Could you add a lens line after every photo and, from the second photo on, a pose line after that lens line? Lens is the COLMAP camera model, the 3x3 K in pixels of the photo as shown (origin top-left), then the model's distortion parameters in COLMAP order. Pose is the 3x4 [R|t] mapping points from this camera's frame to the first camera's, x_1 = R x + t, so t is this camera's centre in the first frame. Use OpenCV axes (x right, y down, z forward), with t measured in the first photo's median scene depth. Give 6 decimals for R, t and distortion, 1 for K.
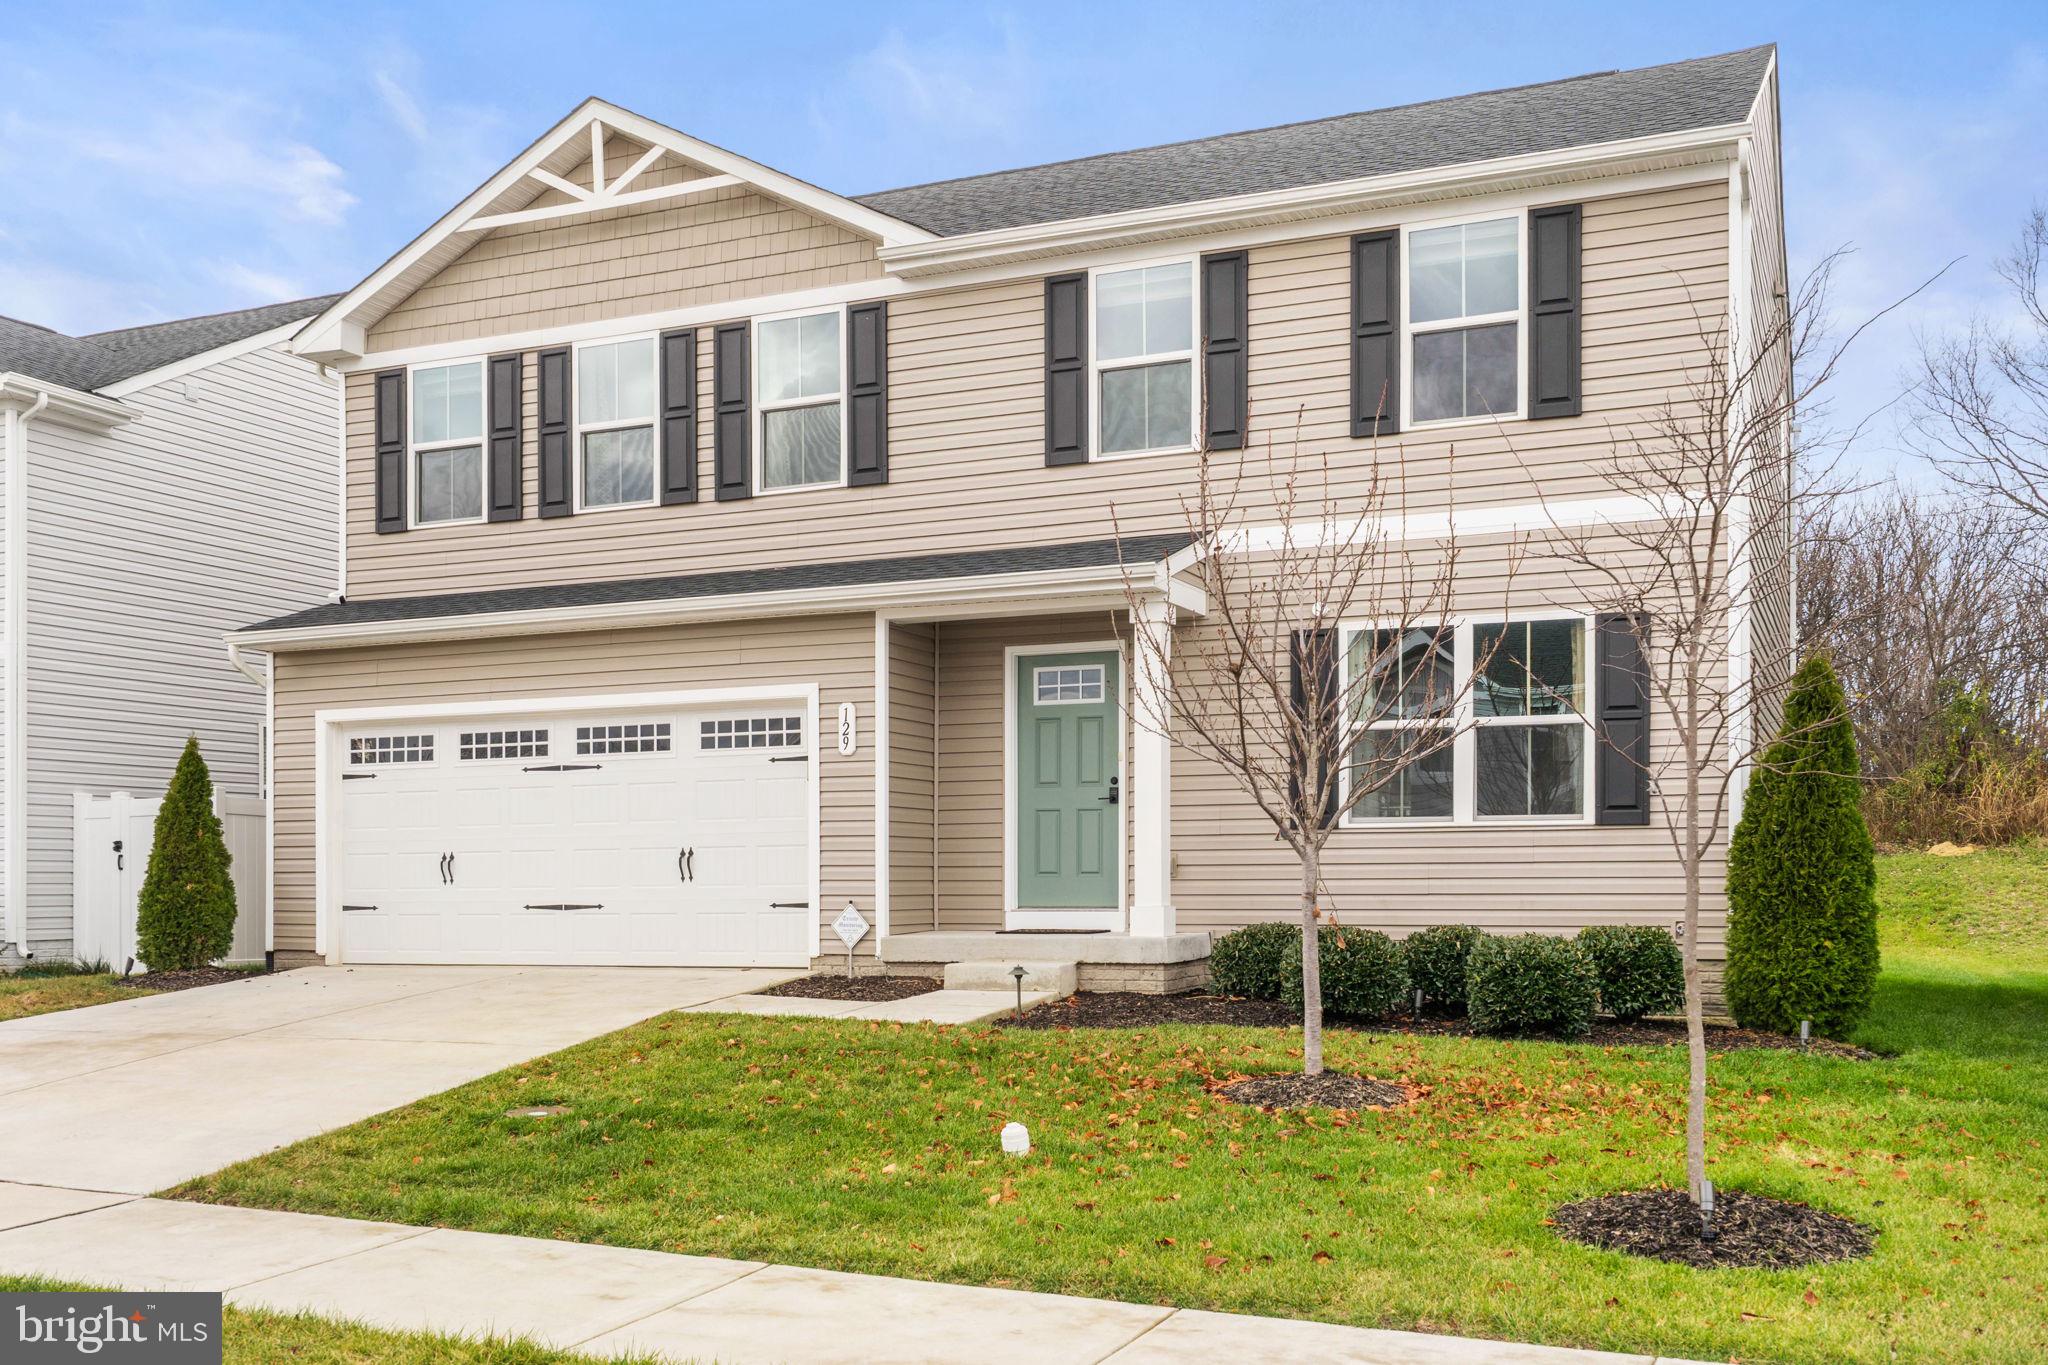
lens RADIAL K [[1907.4, 0, 987.5], [0, 1907.4, 681.1], [0, 0, 1]] dist [0.001269, -0.002324]
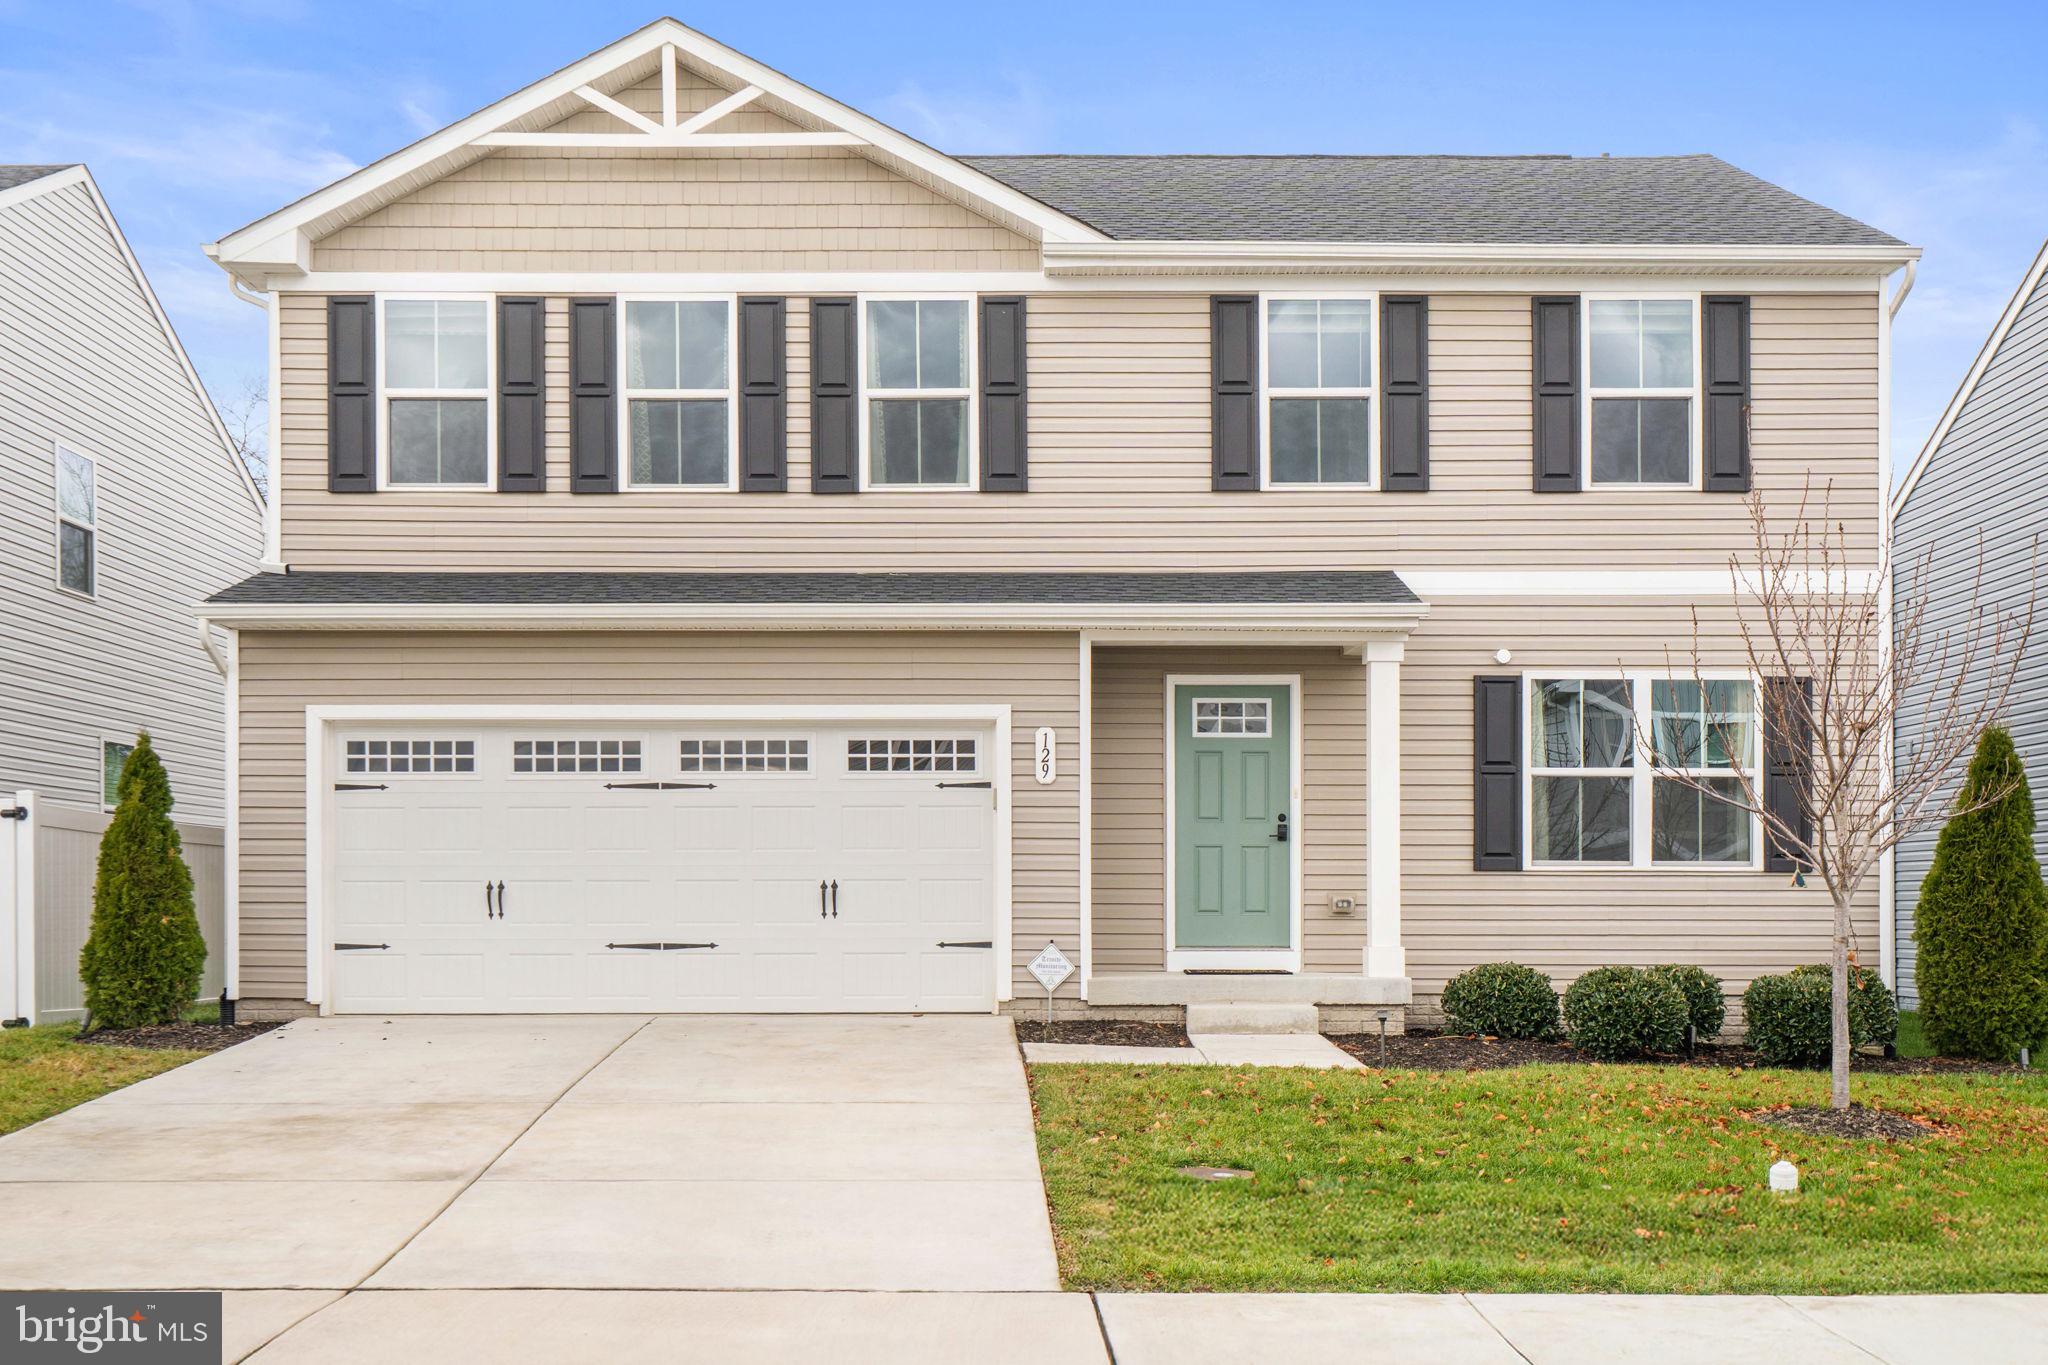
lens RADIAL K [[1837.0, 0, 1096.4], [0, 1837.0, 738.1], [0, 0, 1]] dist [0.006329, 0.005096]
pose [[0.918822, 0.045569, 0.392032, -0.382350], [-0.047681, 0.998853, -0.004352, 0.019405], [-0.391781, -0.014694, 0.919941, 0.166064]]
